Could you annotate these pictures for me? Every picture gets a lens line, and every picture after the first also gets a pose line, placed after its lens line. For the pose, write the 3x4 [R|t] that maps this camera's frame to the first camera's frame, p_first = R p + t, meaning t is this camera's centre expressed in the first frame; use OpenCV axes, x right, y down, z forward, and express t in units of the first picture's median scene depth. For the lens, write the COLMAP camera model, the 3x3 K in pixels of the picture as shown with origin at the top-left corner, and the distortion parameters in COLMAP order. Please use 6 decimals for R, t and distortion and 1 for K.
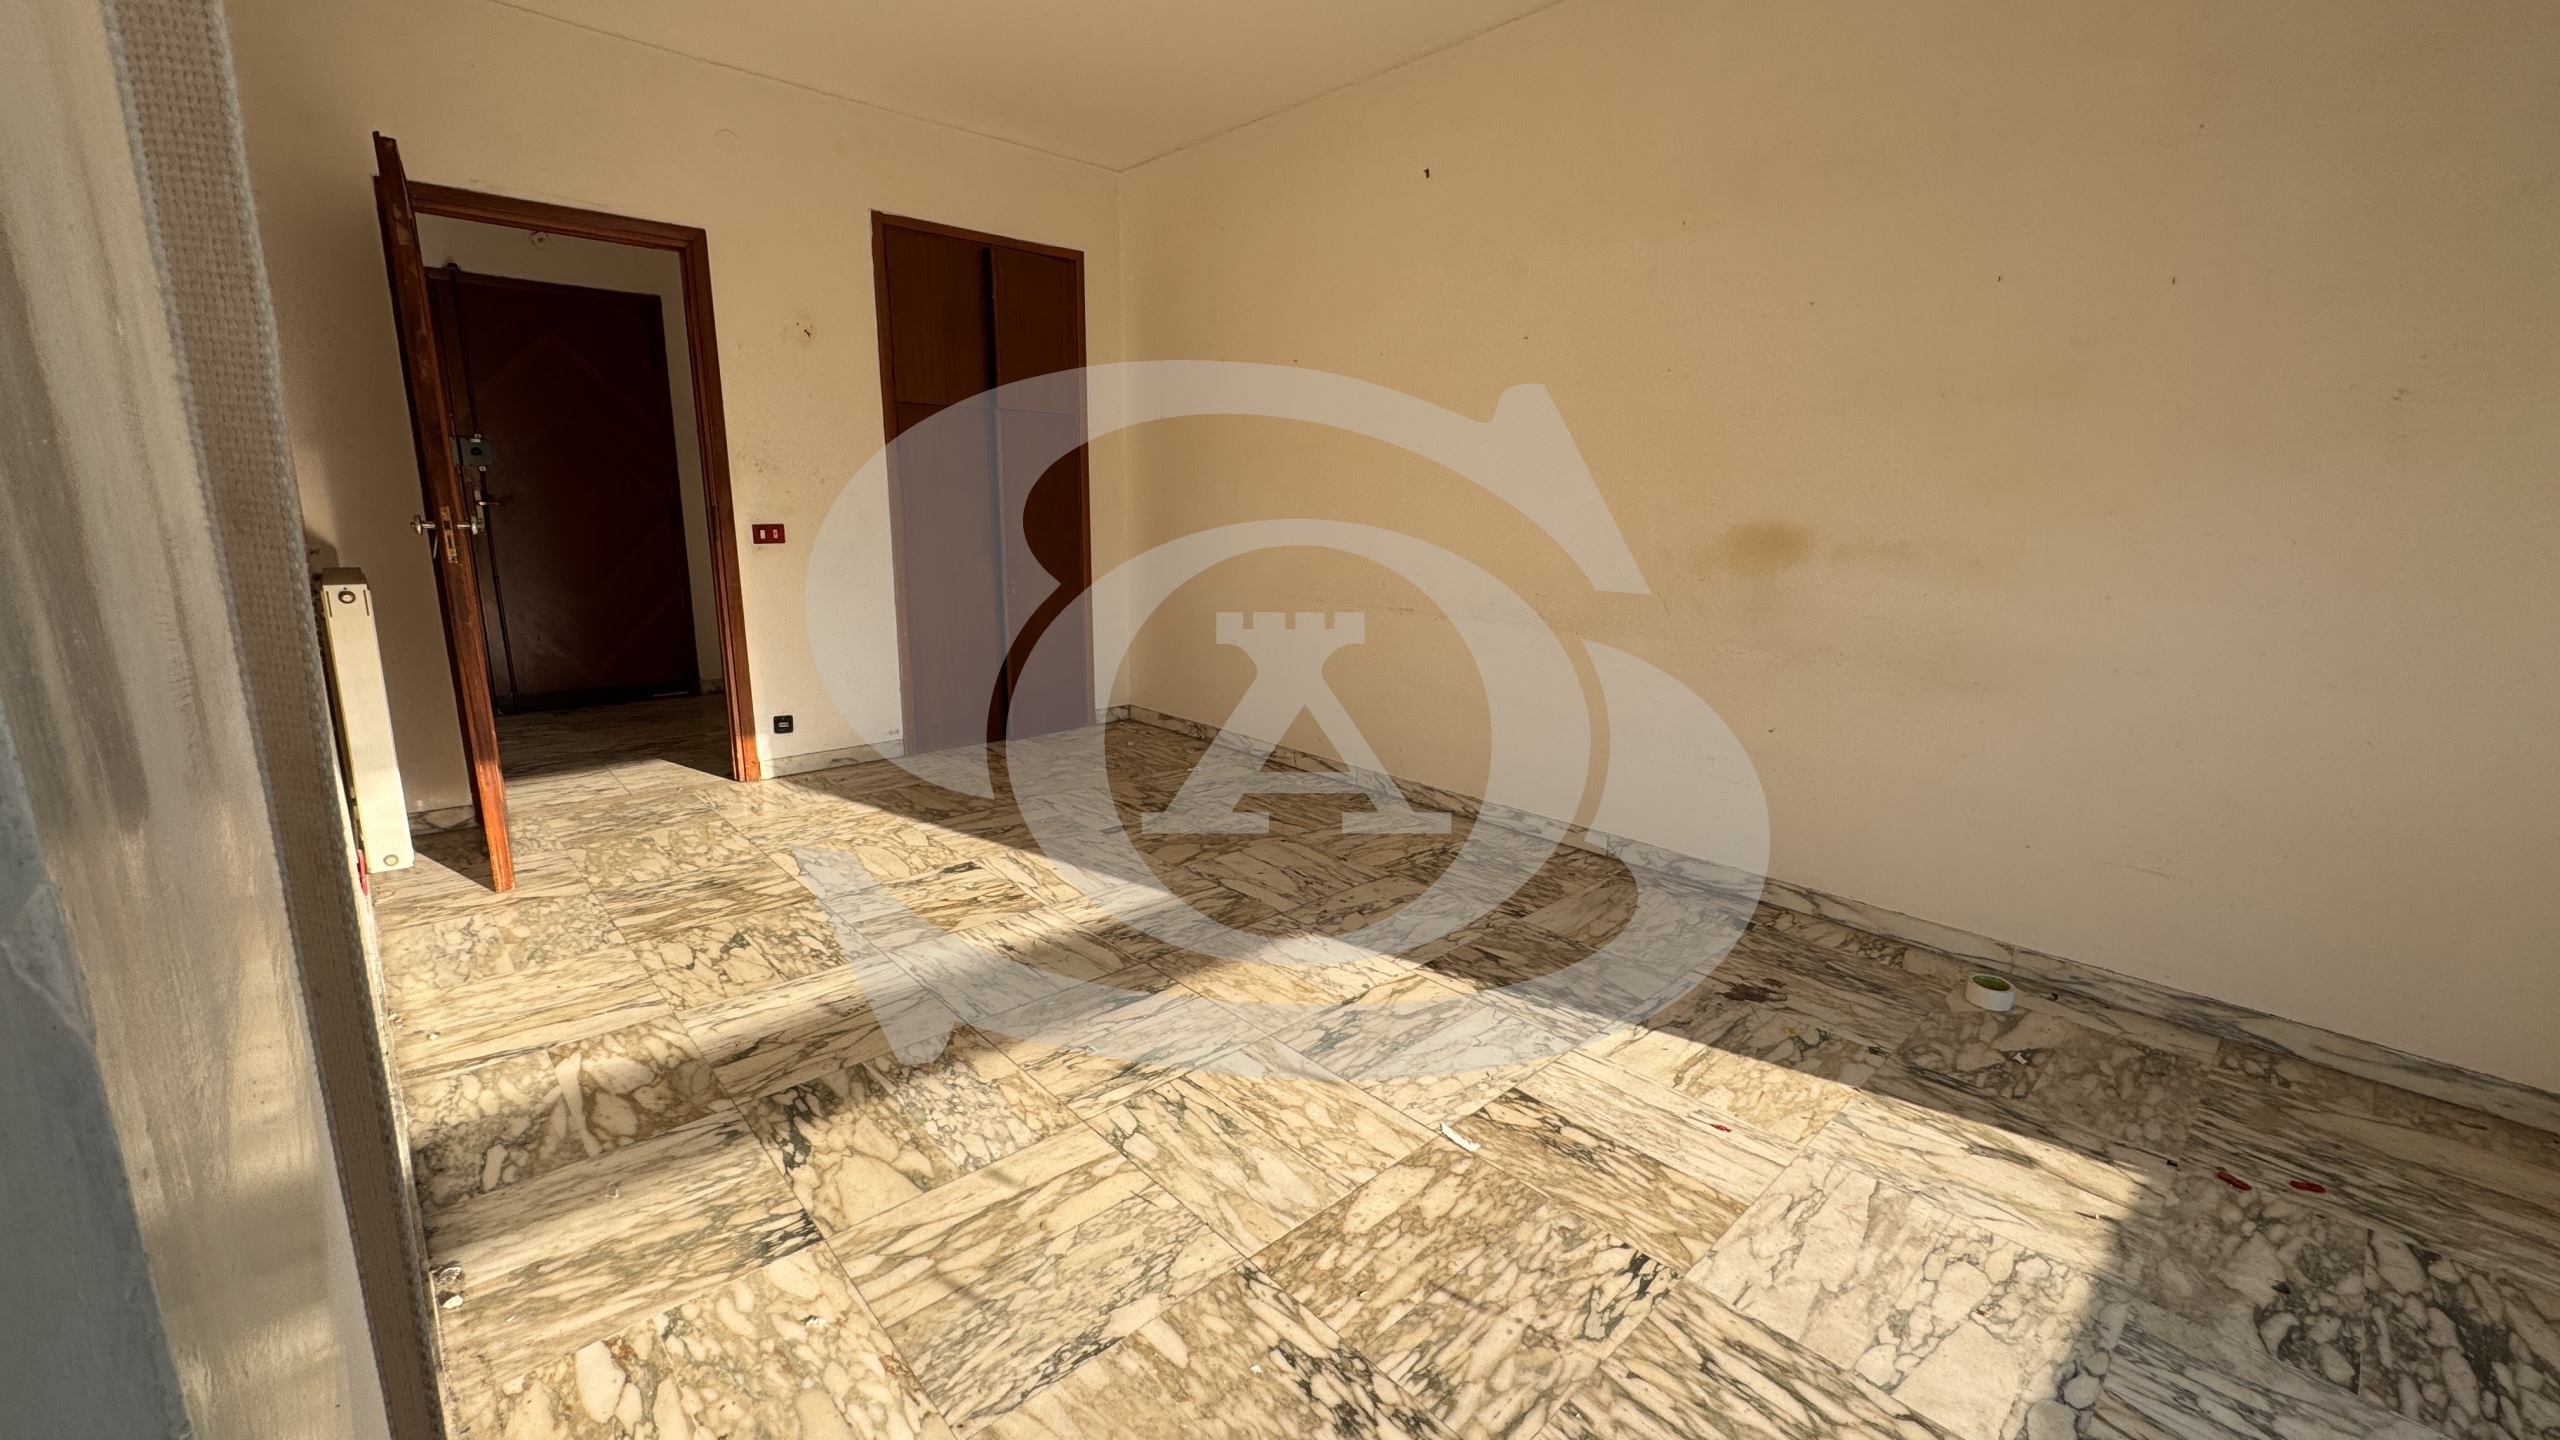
lens RADIAL K [[1011.1, 0, 1270.5], [0, 1011.1, 712.2], [0, 0, 1]] dist [-0.000514, 0.001024]
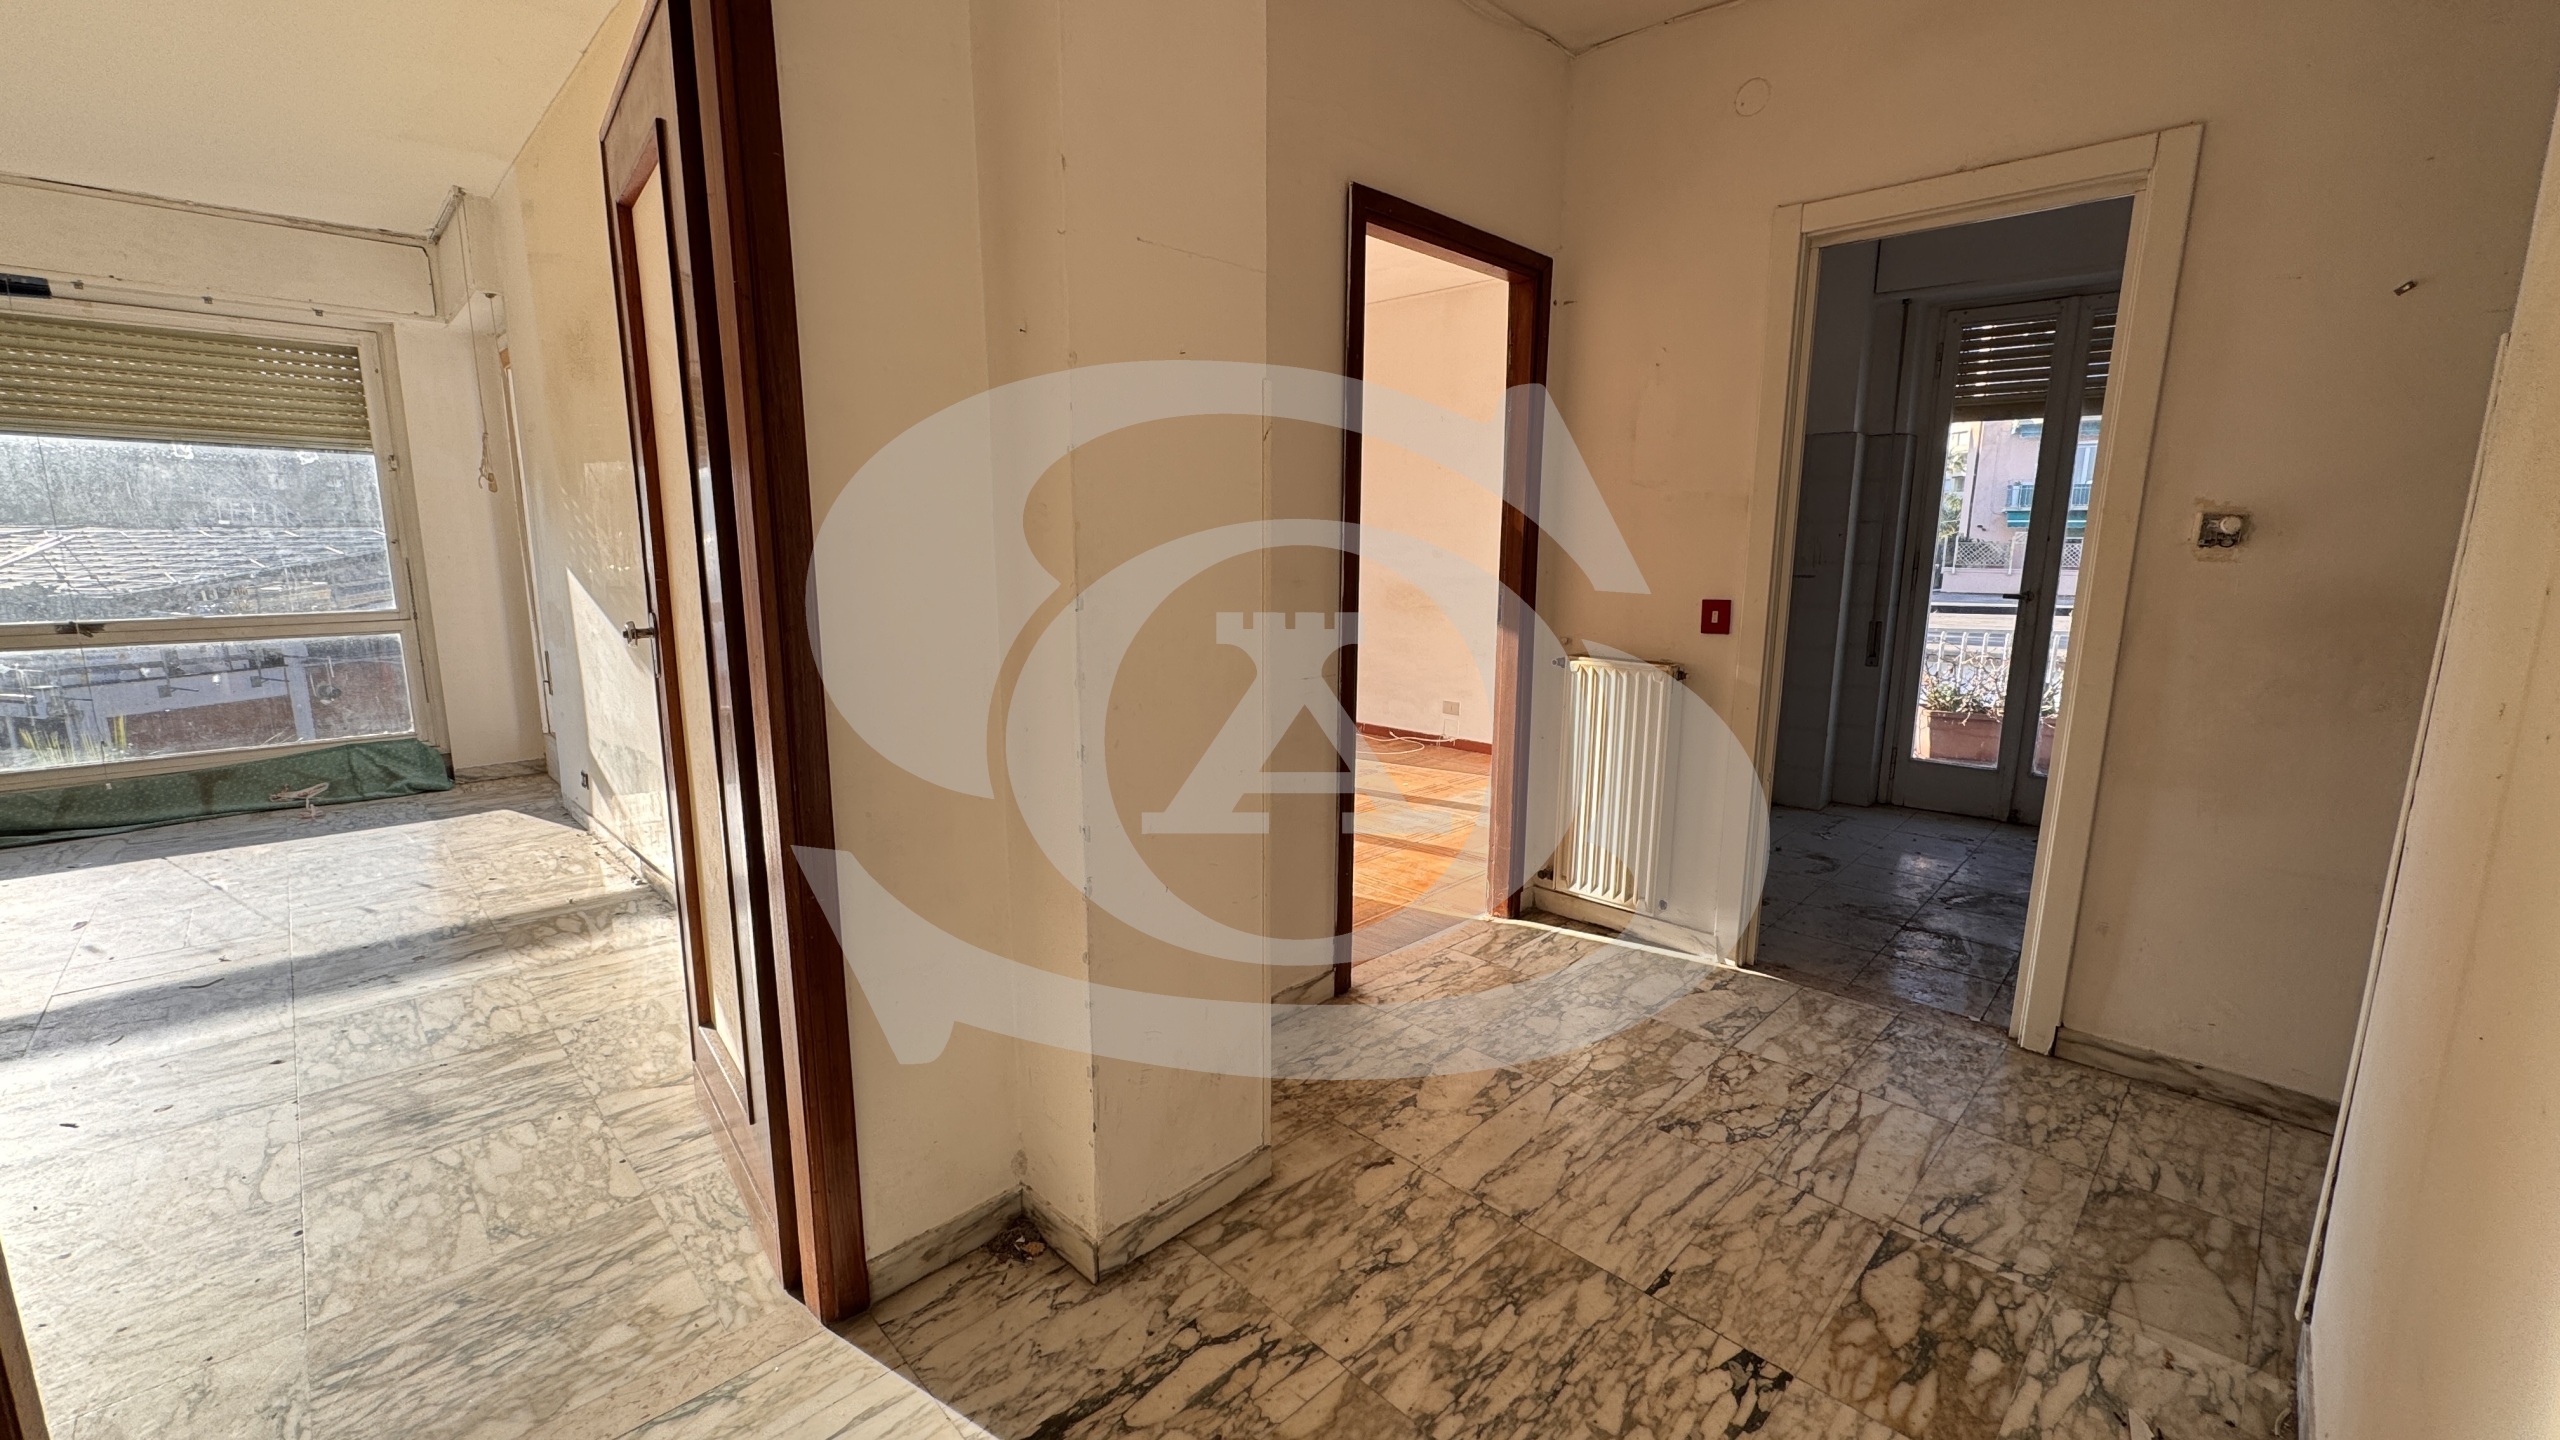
lens RADIAL K [[1011.1, 0, 1290.1], [0, 1011.1, 722.7], [0, 0, 1]] dist [-0.000514, 0.001024]
pose [[-0.999114, -0.003346, -0.041945, -1.235275], [-0.018908, 0.926233, 0.376477, -0.412284], [0.037591, 0.376936, -0.925476, 1.719317]]
